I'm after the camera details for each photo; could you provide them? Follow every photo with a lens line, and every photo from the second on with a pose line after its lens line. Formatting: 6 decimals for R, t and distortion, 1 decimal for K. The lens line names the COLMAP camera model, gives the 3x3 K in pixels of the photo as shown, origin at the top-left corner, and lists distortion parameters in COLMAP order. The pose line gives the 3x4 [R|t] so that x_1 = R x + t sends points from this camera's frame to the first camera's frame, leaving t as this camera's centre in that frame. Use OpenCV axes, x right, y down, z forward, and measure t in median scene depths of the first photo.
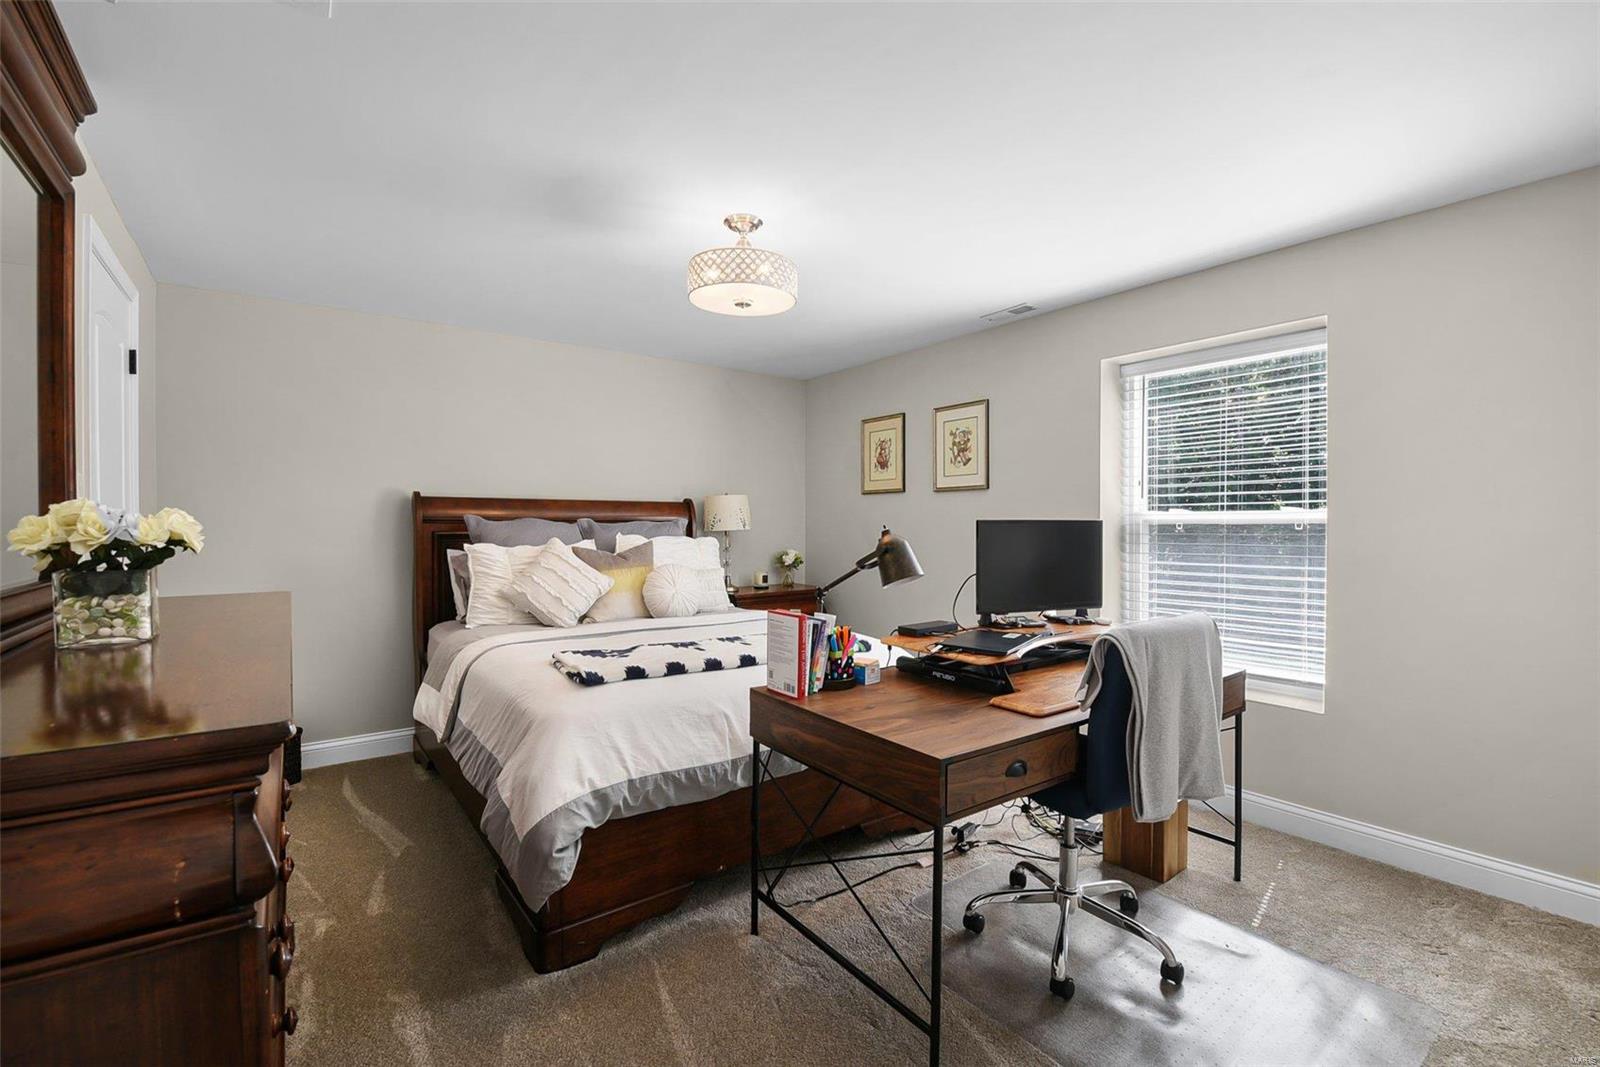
lens RADIAL K [[701.7, 0, 797.4], [0, 701.7, 536.3], [0, 0, 1]] dist [-0.005040, -0.006052]
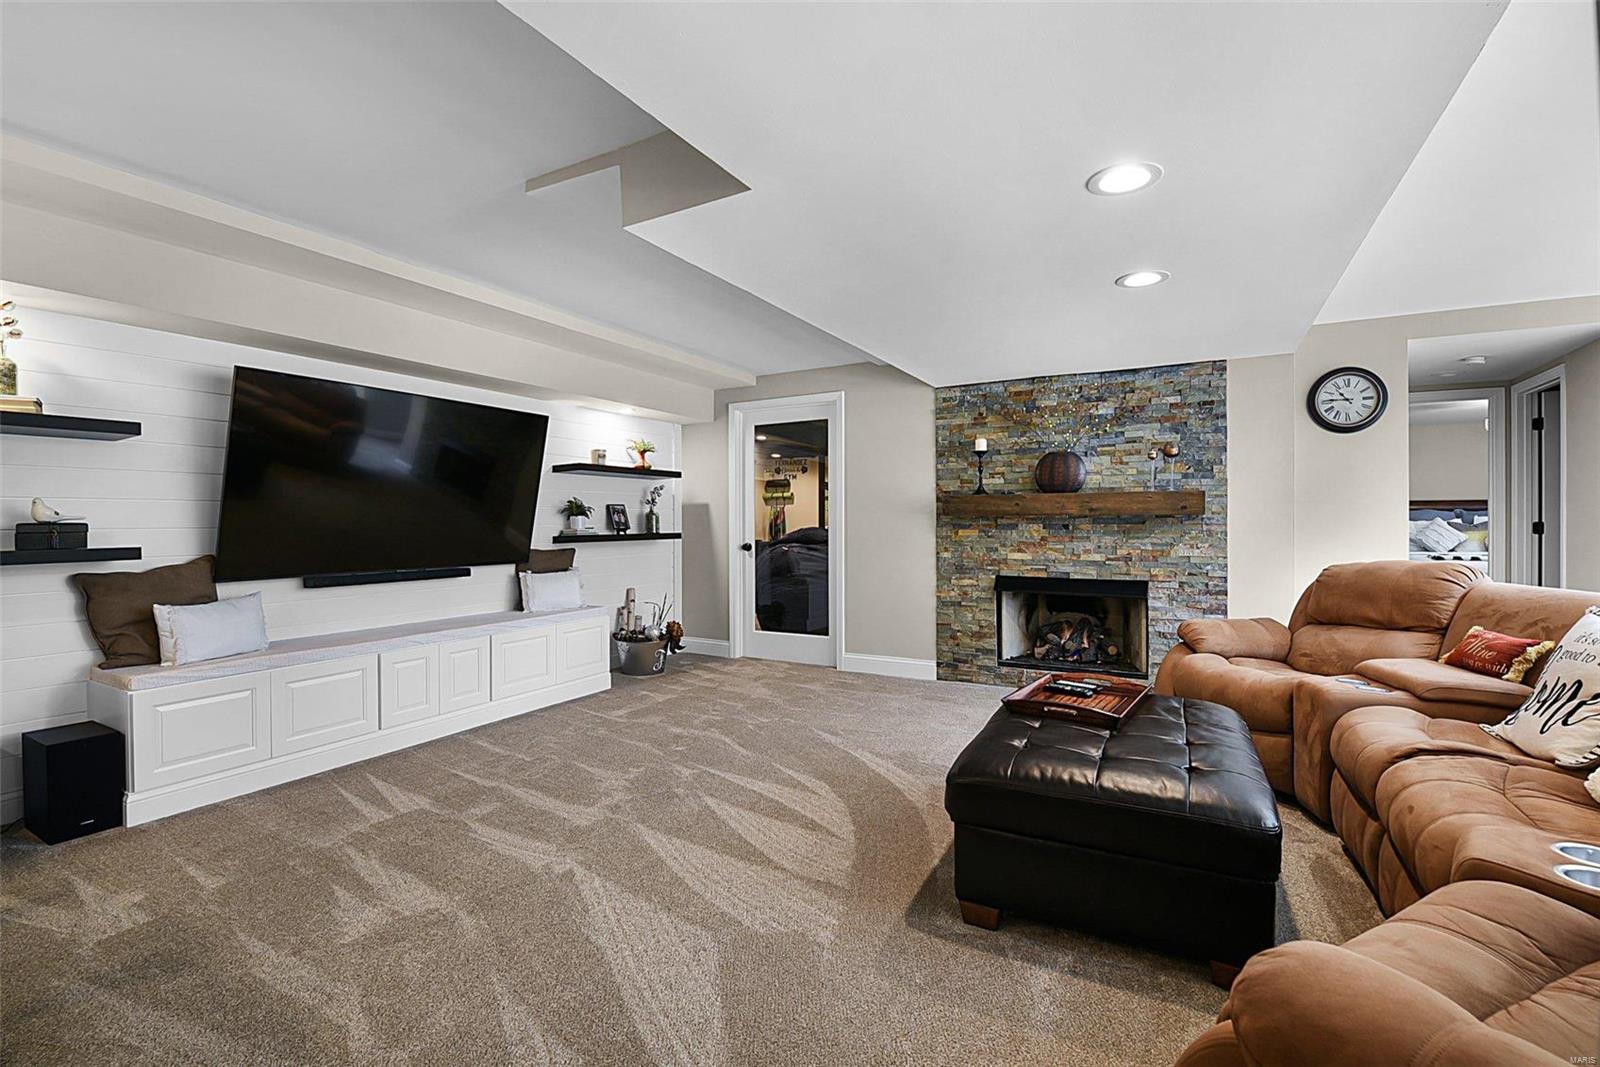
lens RADIAL K [[701.7, 0, 797.4], [0, 701.7, 522.8], [0, 0, 1]] dist [-0.005040, -0.006052]
pose [[0.422342, 0.011521, -0.906363, 0.868719], [-0.005210, 0.999934, 0.010283, 0.006627], [0.906421, 0.000379, 0.422374, -1.953842]]
